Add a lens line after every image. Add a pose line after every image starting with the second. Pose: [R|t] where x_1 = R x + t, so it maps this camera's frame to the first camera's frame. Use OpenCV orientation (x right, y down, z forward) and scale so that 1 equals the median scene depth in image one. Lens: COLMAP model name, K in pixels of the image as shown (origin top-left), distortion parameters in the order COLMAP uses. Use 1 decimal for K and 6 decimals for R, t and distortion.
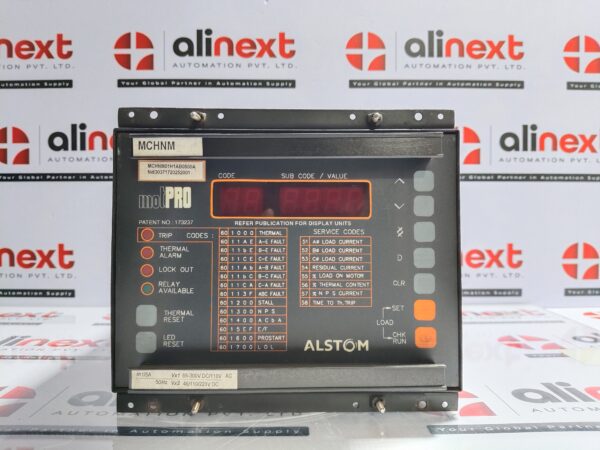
lens RADIAL K [[469.0, 0, 302.6], [0, 469.0, 221.9], [0, 0, 1]] dist [0.028370, -0.100338]
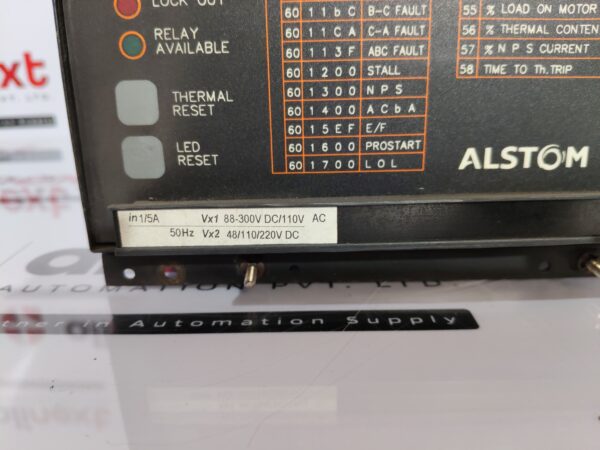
lens RADIAL K [[469.0, 0, 303.8], [0, 469.0, 231.0], [0, 0, 1]] dist [0.028370, -0.100338]
pose [[0.999567, -0.012615, -0.026579, -0.146075], [0.020653, 0.944267, 0.328532, 0.165049], [0.020953, -0.328939, 0.944119, 0.494162]]
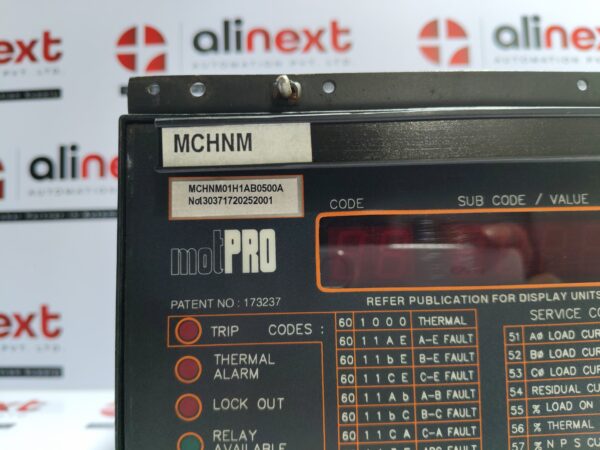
lens RADIAL K [[469.0, 0, 301.3], [0, 469.0, 227.0], [0, 0, 1]] dist [0.028370, -0.100338]
pose [[0.999706, -0.024116, -0.002690, -0.207427], [0.023920, 0.998034, -0.057931, -0.047026], [0.004082, 0.057849, 0.998317, 0.509787]]
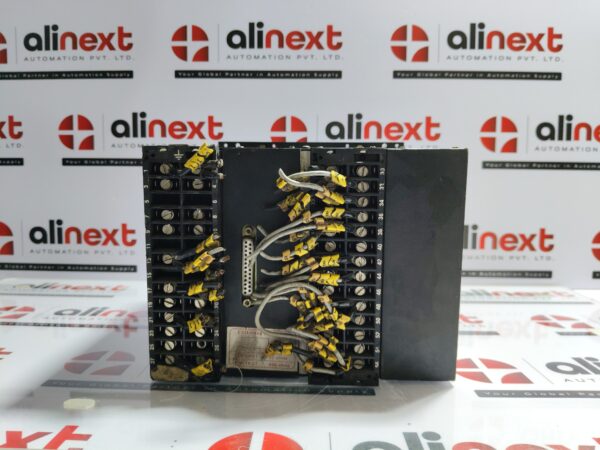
lens RADIAL K [[469.0, 0, 301.2], [0, 469.0, 224.8], [0, 0, 1]] dist [0.028370, -0.100338]
pose [[0.999061, 0.013229, -0.041268, -0.117876], [-0.010745, 0.998150, 0.059841, -0.040934], [0.041983, -0.059341, 0.997355, -0.154191]]
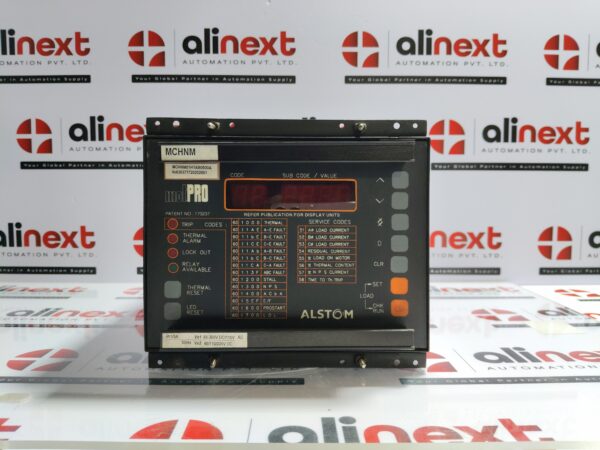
lens RADIAL K [[469.0, 0, 302.6], [0, 469.0, 224.7], [0, 0, 1]] dist [0.028370, -0.100338]
pose [[0.999992, 0.003393, -0.002284, 0.009579], [-0.003262, 0.998466, 0.055271, -0.038065], [0.002468, -0.055263, 0.998469, -0.210704]]
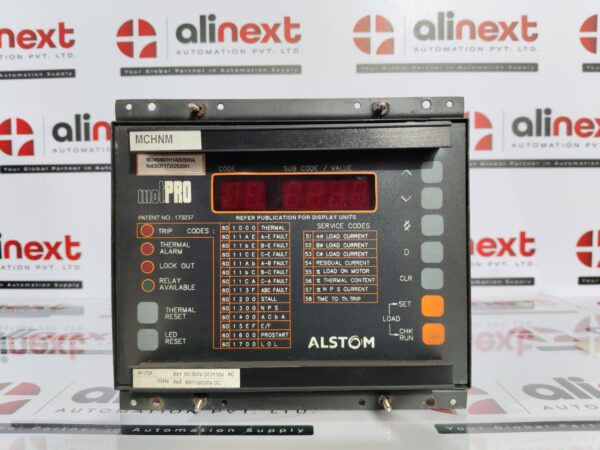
lens RADIAL K [[469.0, 0, 303.0], [0, 469.0, 222.0], [0, 0, 1]] dist [0.028370, -0.100338]
pose [[0.999713, -0.007877, -0.022611, 0.015666], [0.008600, 0.999449, 0.032053, -0.018504], [0.022346, -0.032238, 0.999230, 0.031243]]
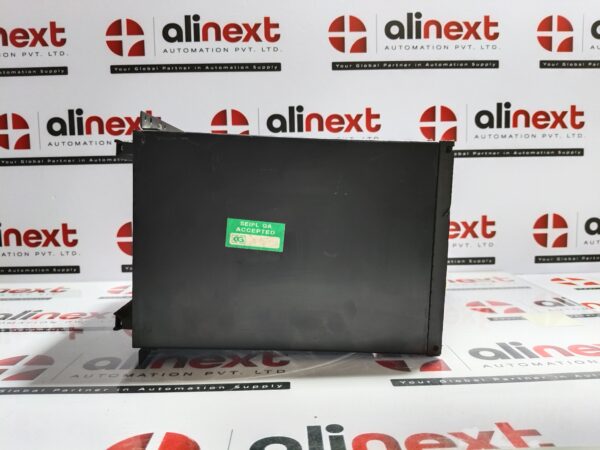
lens RADIAL K [[469.0, 0, 302.7], [0, 469.0, 223.1], [0, 0, 1]] dist [0.028370, -0.100338]
pose [[0.999810, -0.018073, 0.007259, 0.039795], [0.017495, 0.997169, 0.073128, -0.046242], [-0.008560, -0.072987, 0.997296, -0.142549]]
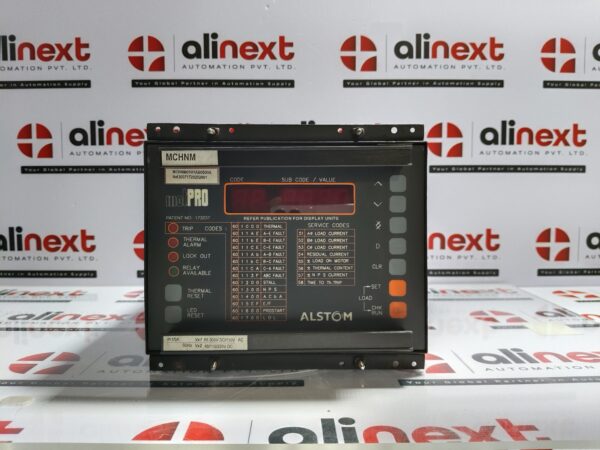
lens RADIAL K [[469.0, 0, 302.8], [0, 469.0, 224.8], [0, 0, 1]] dist [0.028370, -0.100338]
pose [[0.999998, -0.001401, -0.001230, 0.011288], [0.001461, 0.998729, 0.050382, -0.041622], [0.001158, -0.050383, 0.998729, -0.224484]]
